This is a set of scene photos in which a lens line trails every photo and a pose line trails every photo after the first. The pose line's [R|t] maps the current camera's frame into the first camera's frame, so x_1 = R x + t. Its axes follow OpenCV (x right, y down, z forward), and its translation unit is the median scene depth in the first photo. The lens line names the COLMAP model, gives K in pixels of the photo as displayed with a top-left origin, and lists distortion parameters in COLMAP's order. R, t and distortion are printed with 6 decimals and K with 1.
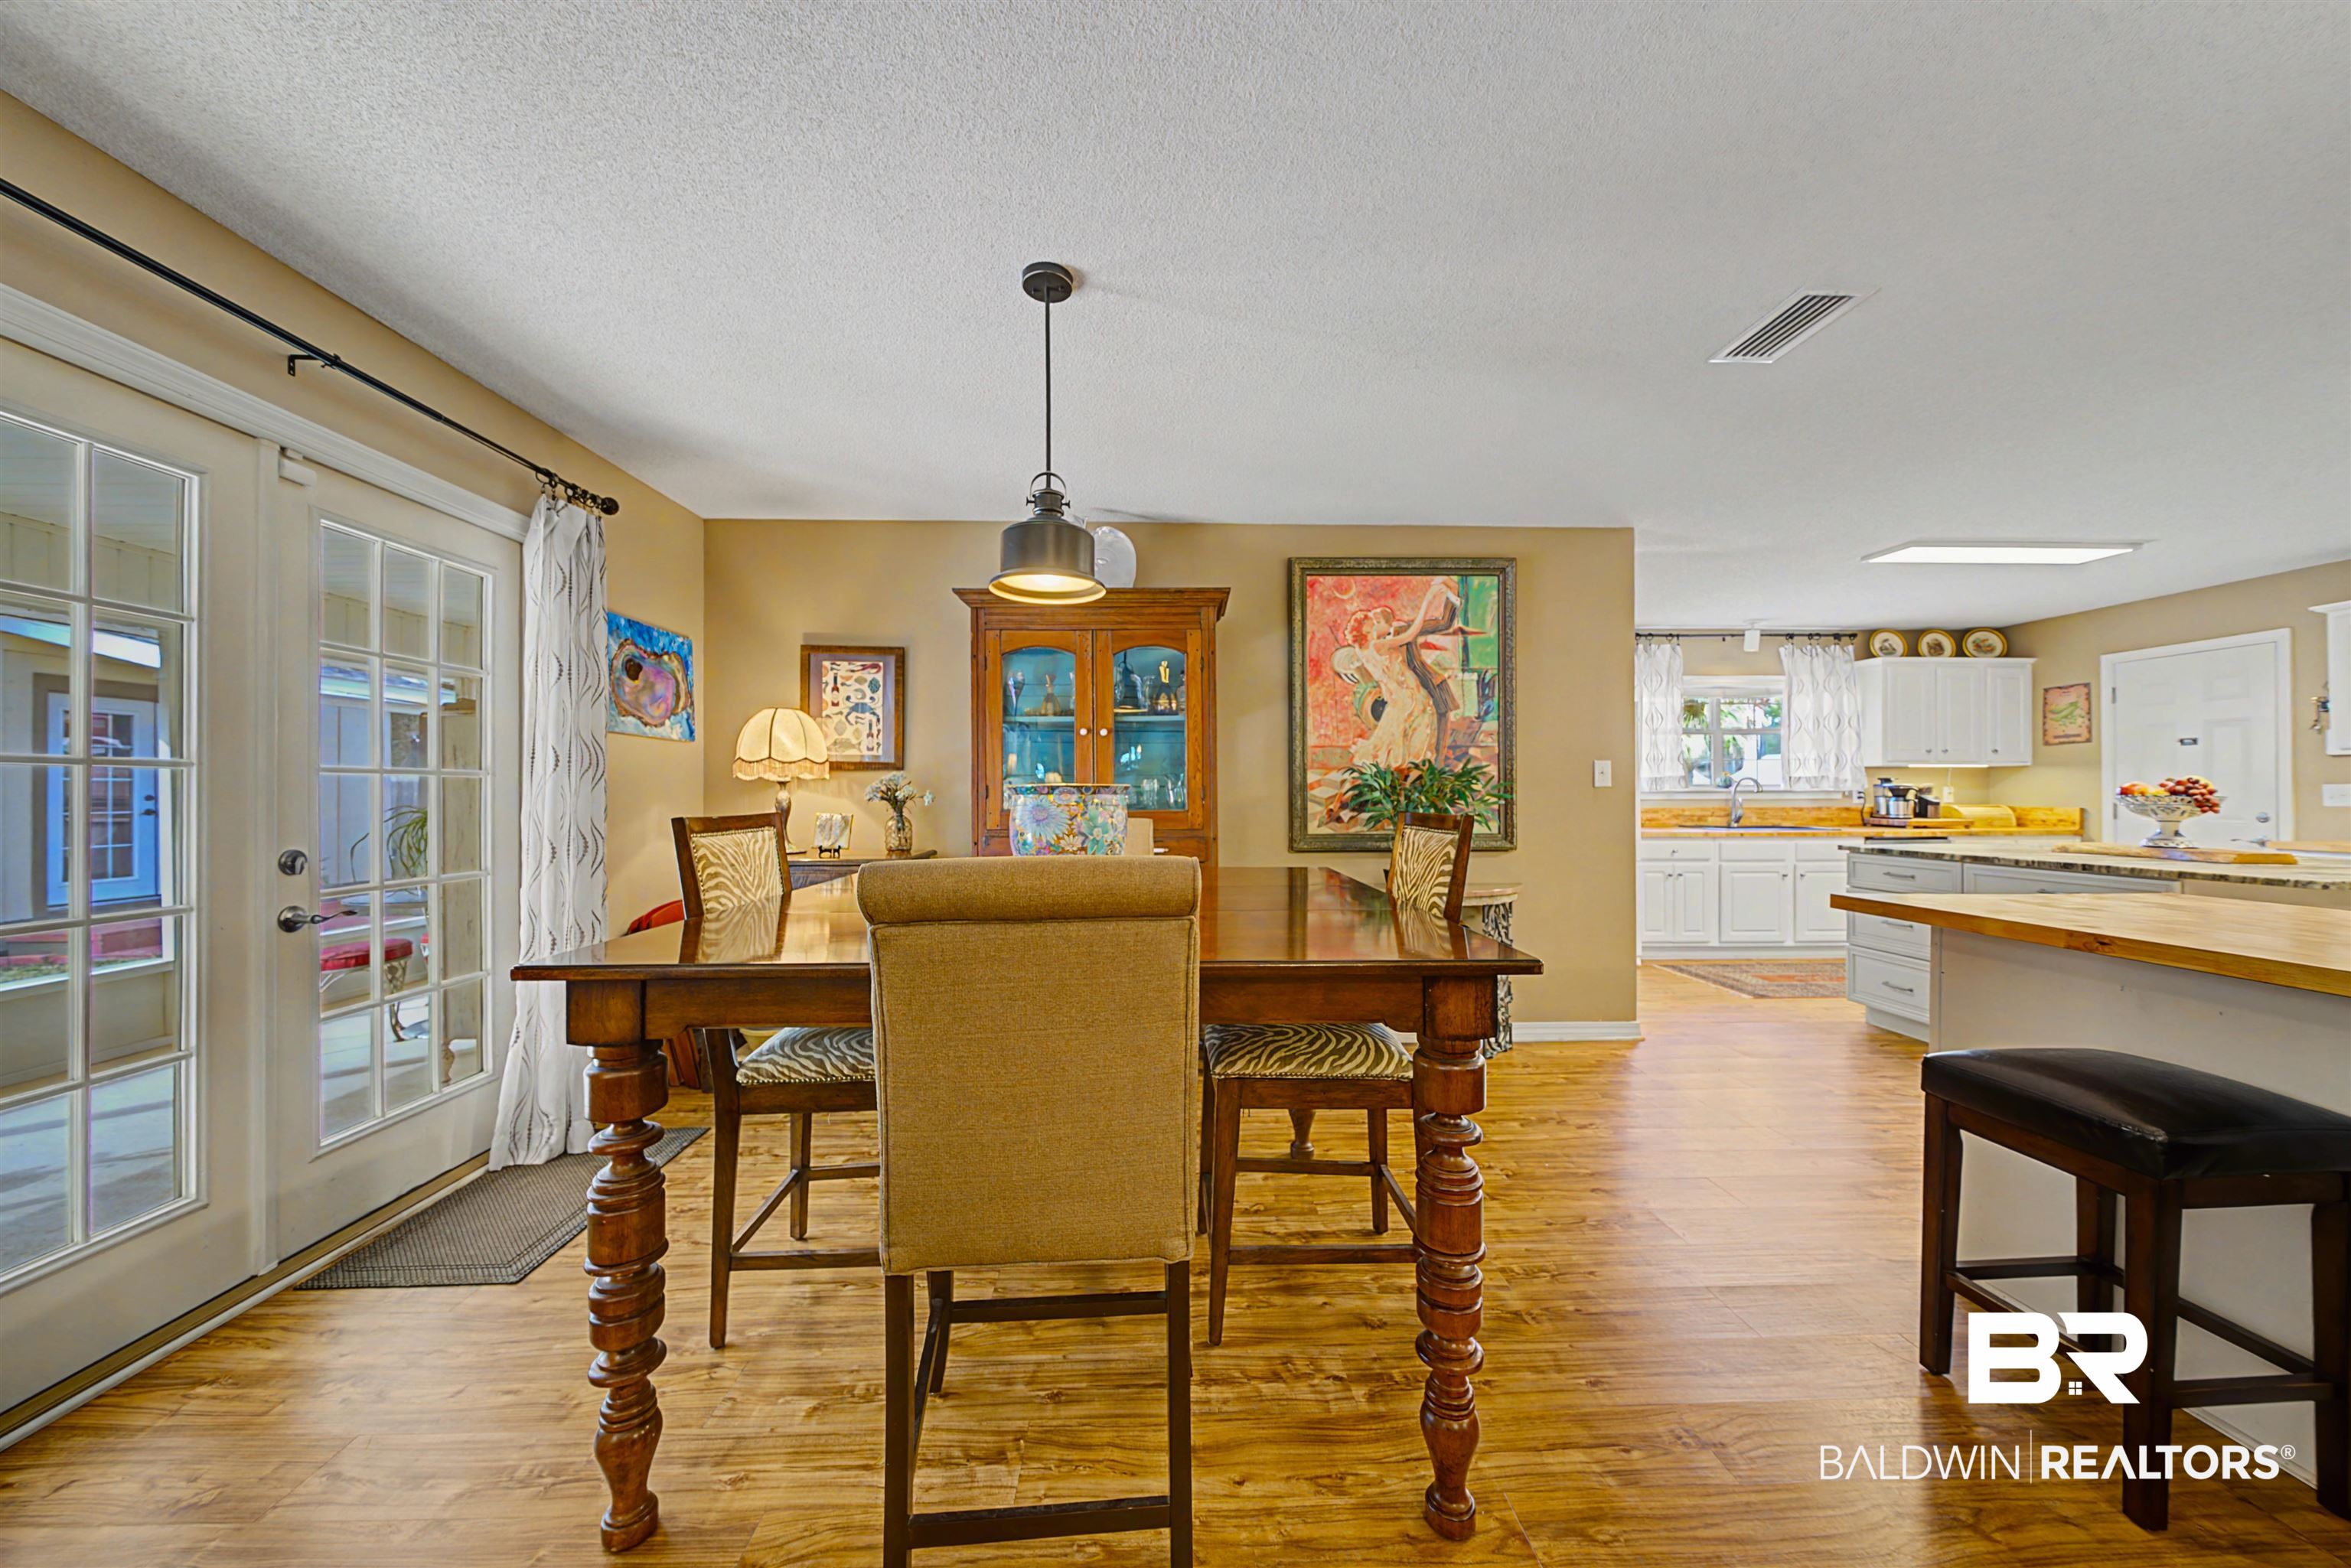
lens RADIAL K [[814.9, 0, 1183.5], [0, 814.9, 790.8], [0, 0, 1]] dist [-0.001789, -0.000094]
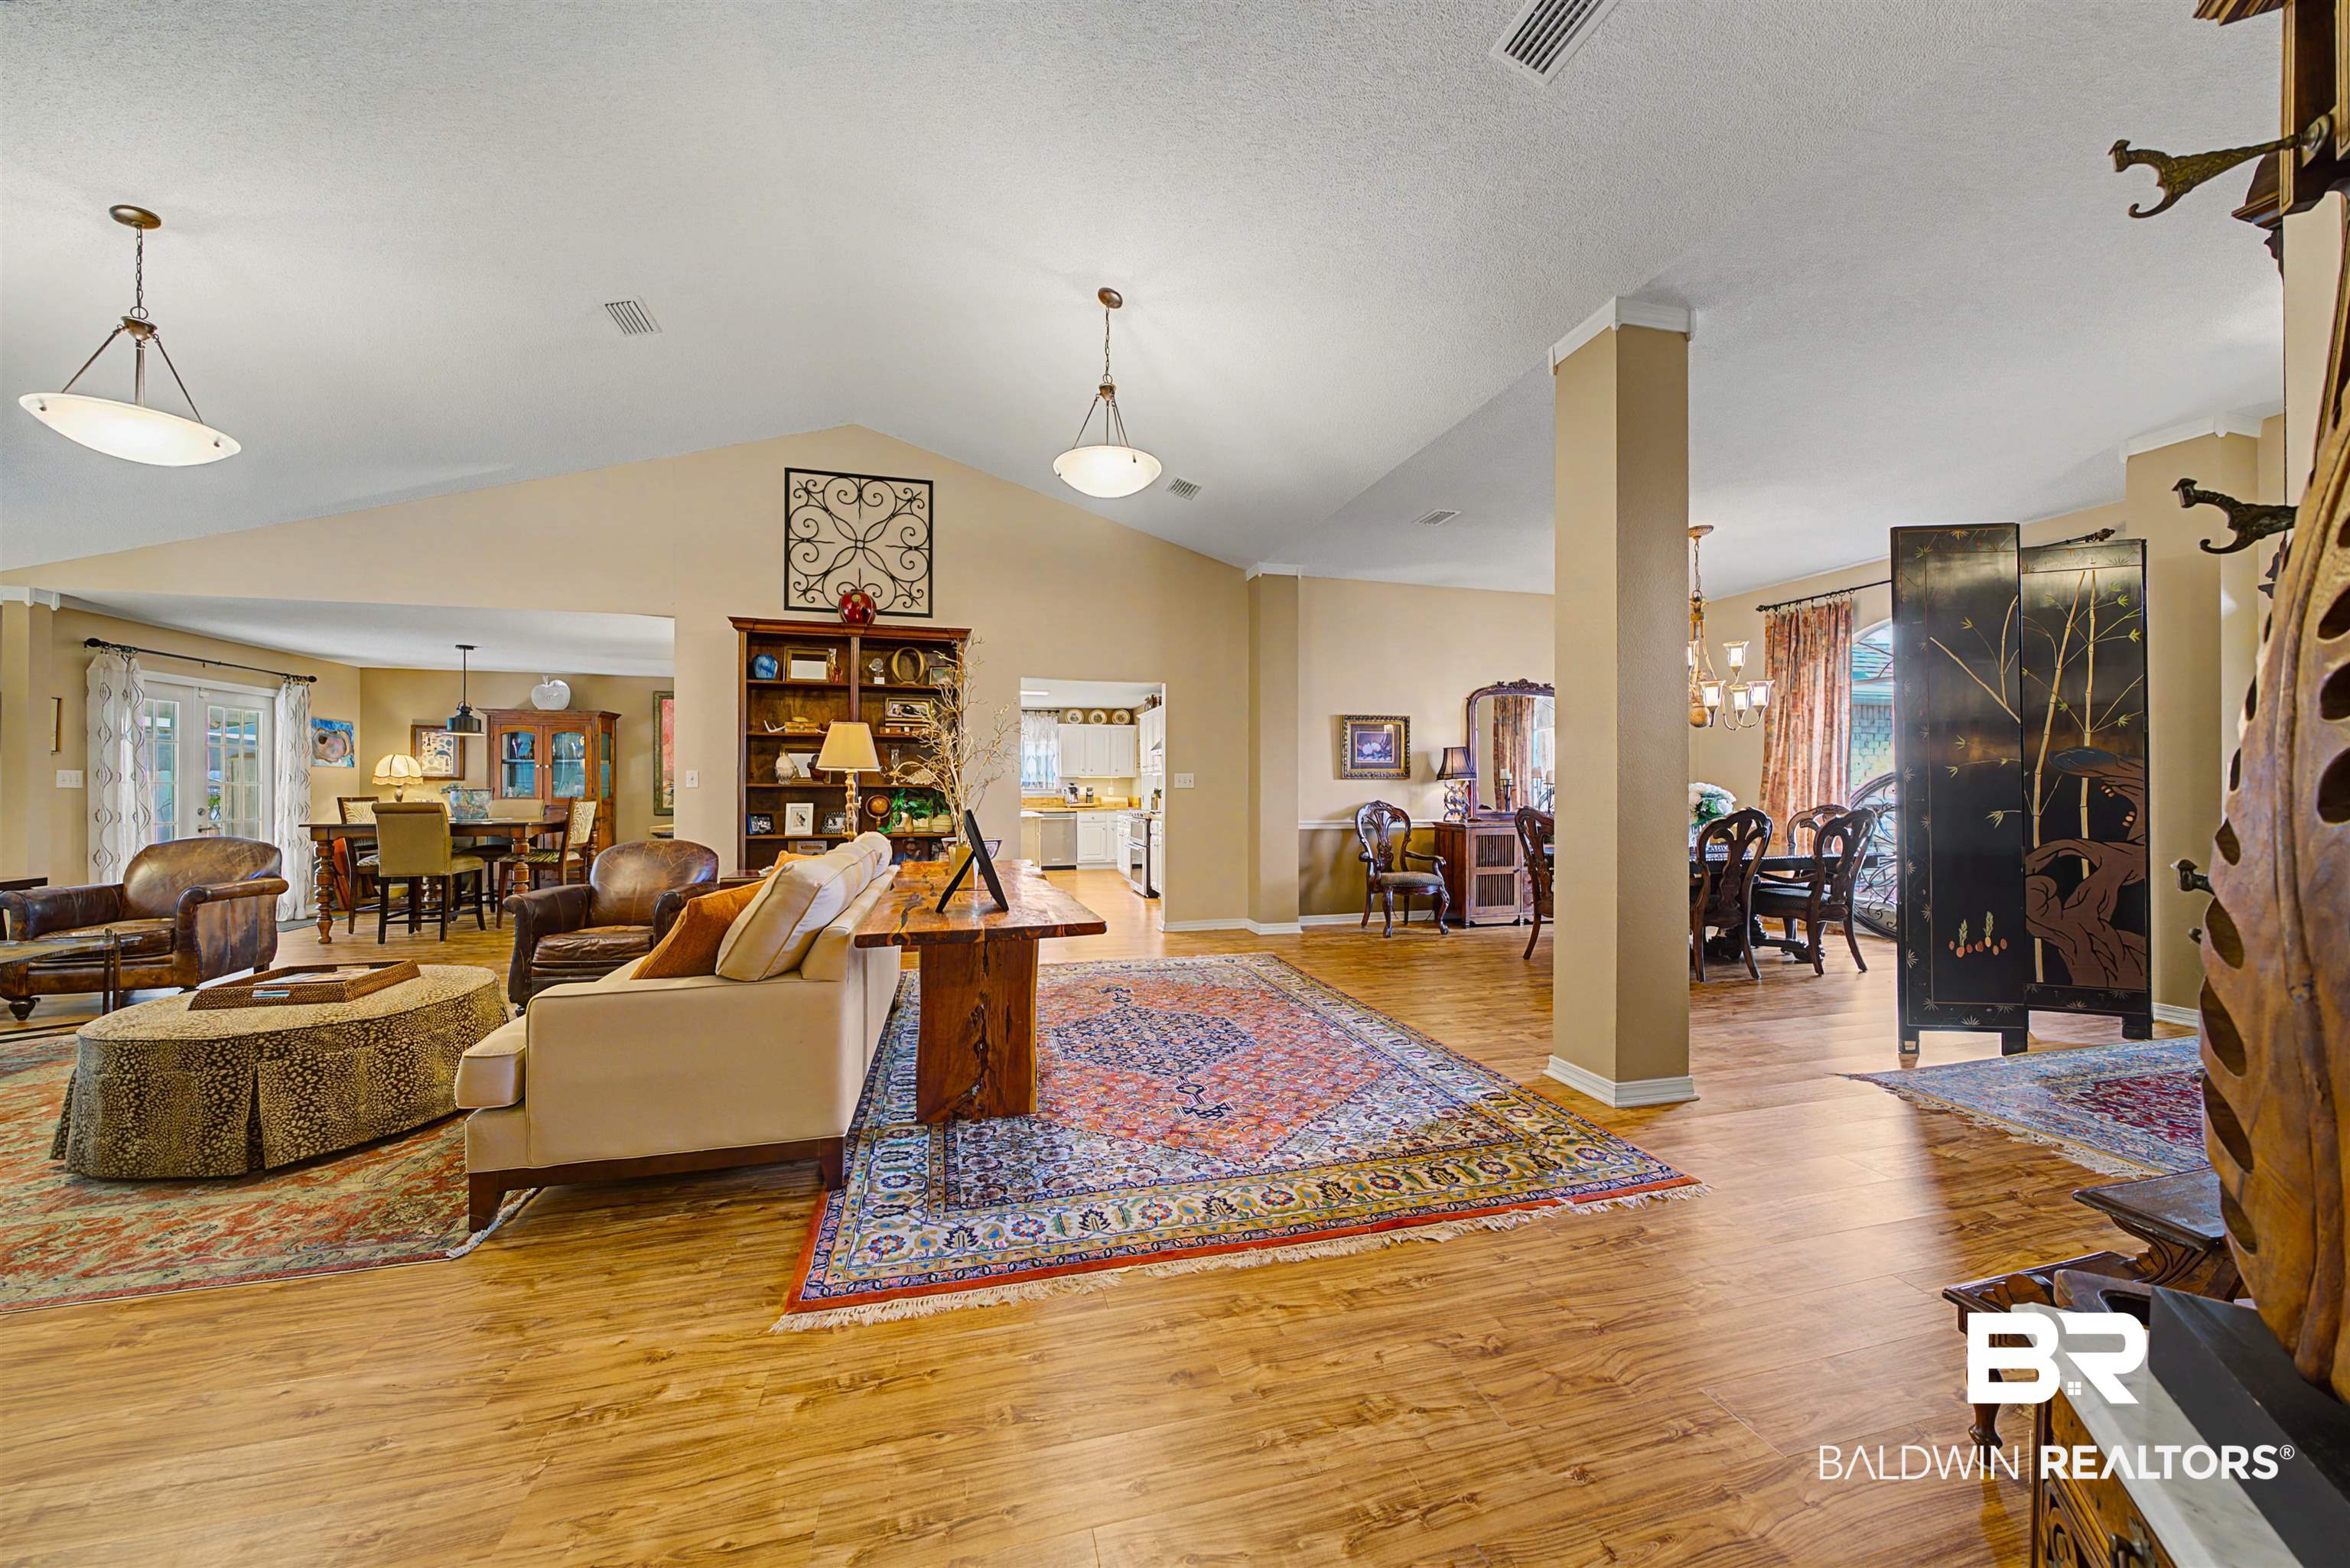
lens RADIAL K [[814.6, 0, 1173.7], [0, 814.6, 785.0], [0, 0, 1]] dist [-0.001789, -0.000094]
pose [[0.975141, 0.003919, 0.221549, 1.230143], [-0.003959, 0.999992, -0.000268, -0.021232], [-0.221549, -0.000616, 0.975149, -1.877566]]
